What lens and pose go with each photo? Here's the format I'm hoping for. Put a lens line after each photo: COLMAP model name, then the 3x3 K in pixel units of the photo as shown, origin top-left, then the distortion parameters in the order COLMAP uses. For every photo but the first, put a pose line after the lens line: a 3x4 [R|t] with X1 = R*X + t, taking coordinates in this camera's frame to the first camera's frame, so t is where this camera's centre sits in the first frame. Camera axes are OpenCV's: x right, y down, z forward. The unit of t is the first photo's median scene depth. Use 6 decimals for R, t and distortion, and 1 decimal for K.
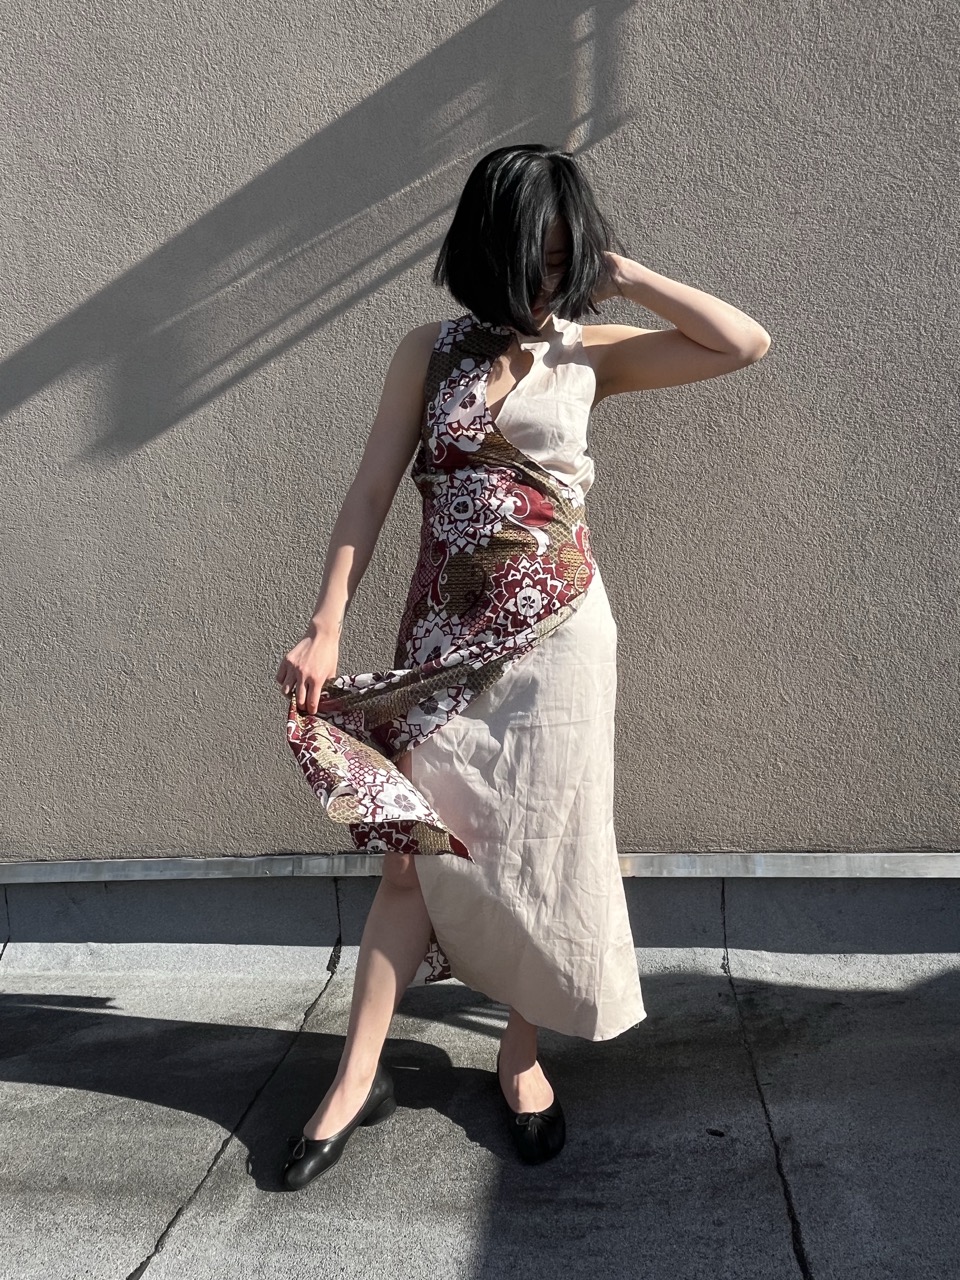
lens RADIAL K [[857.0, 0, 473.1], [0, 857.0, 639.4], [0, 0, 1]] dist [0.005375, -0.003716]
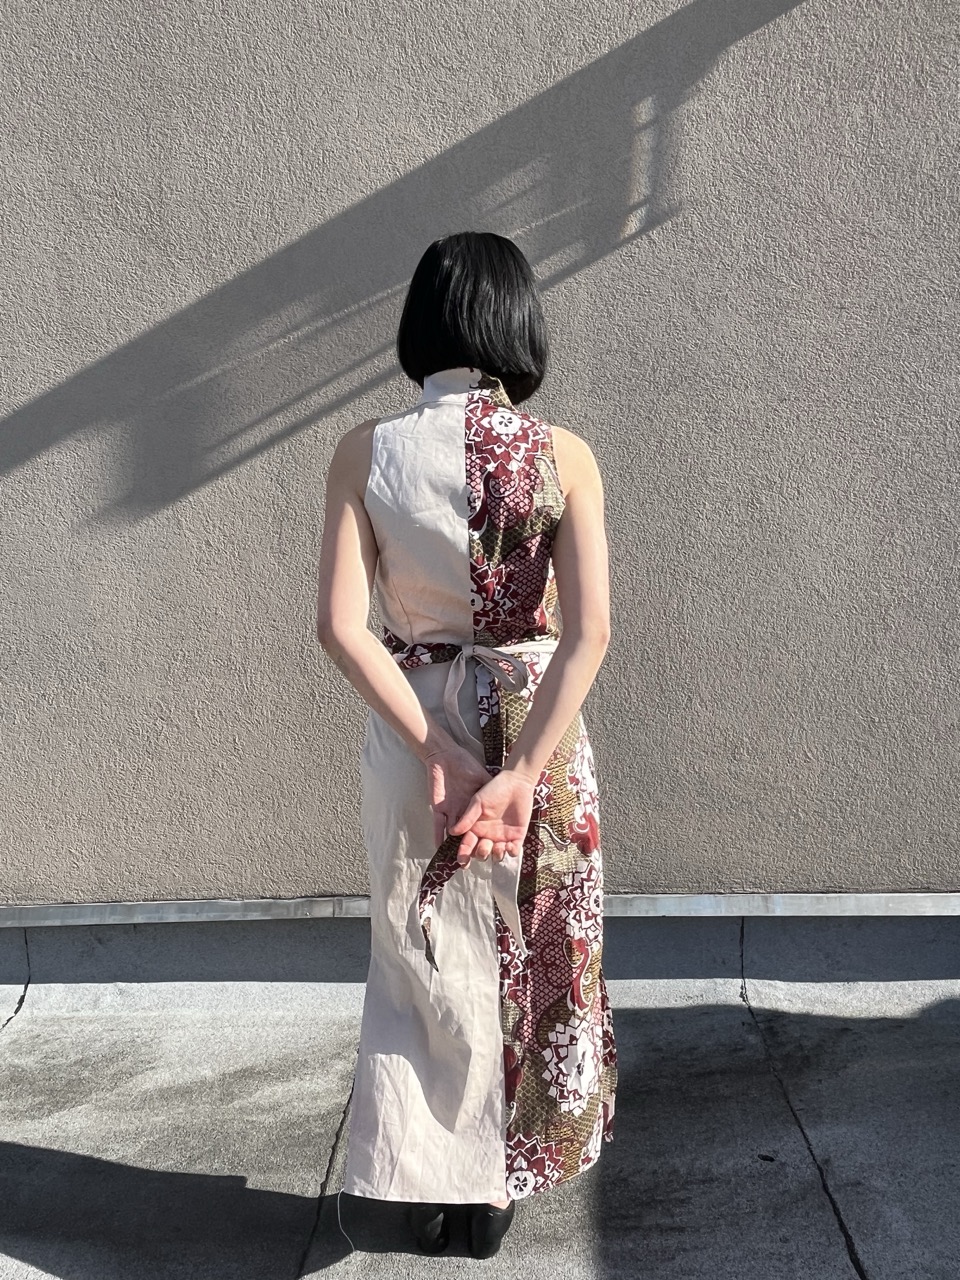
lens RADIAL K [[915.5, 0, 470.9], [0, 915.5, 645.4], [0, 0, 1]] dist [0.009133, -0.007835]
pose [[0.994011, 0.010660, 0.108757, -0.189094], [-0.017307, 0.998027, 0.060358, -0.132581], [-0.107899, -0.061879, 0.992234, -0.098942]]
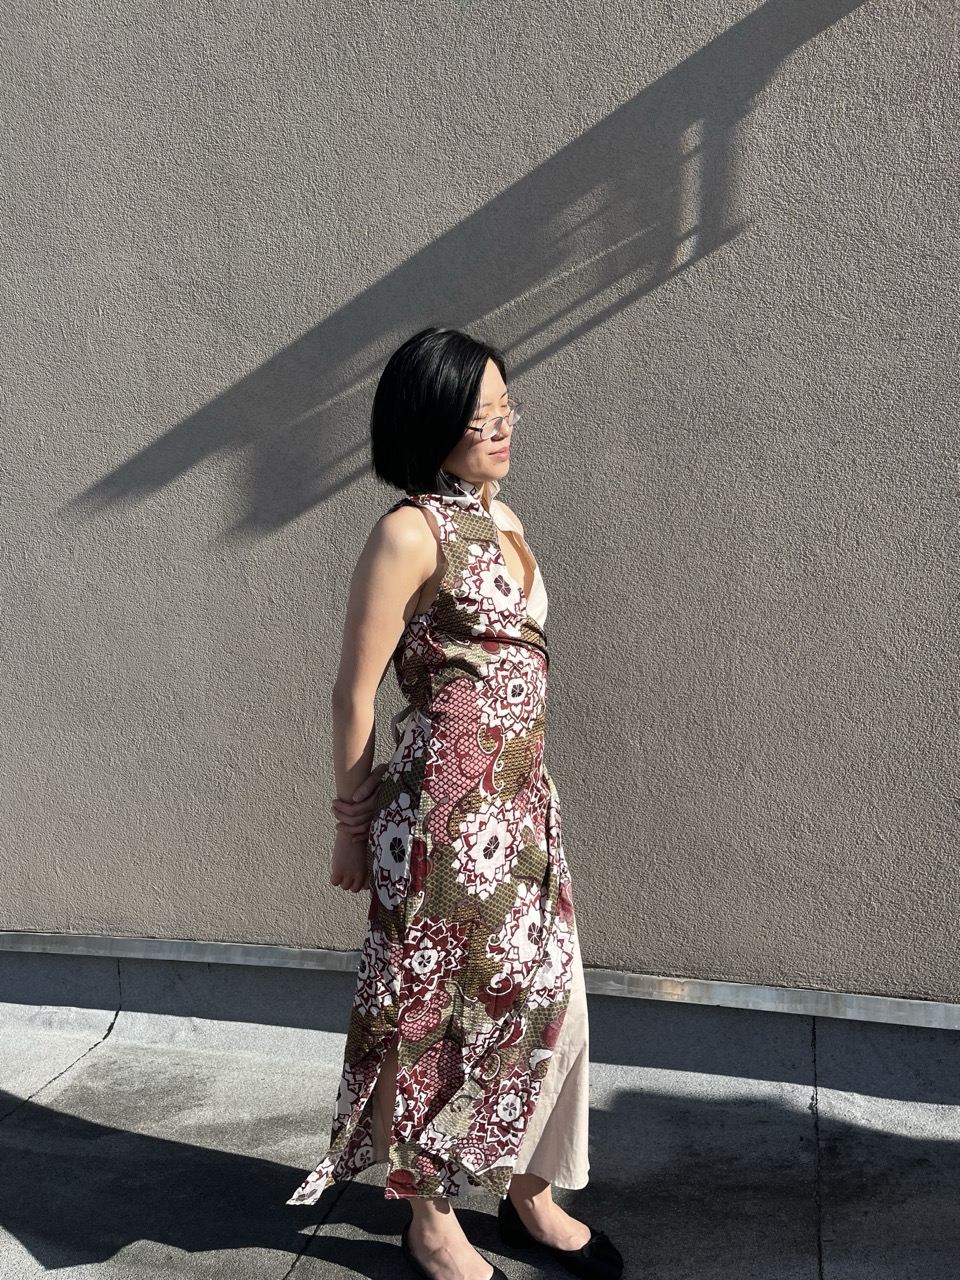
lens RADIAL K [[993.8, 0, 476.3], [0, 993.8, 640.1], [0, 0, 1]] dist [0.042952, -0.031988]
pose [[0.988386, 0.022591, -0.150277, 0.078832], [-0.020243, 0.999648, 0.017137, -0.161293], [0.150611, -0.013896, 0.988495, -0.174321]]
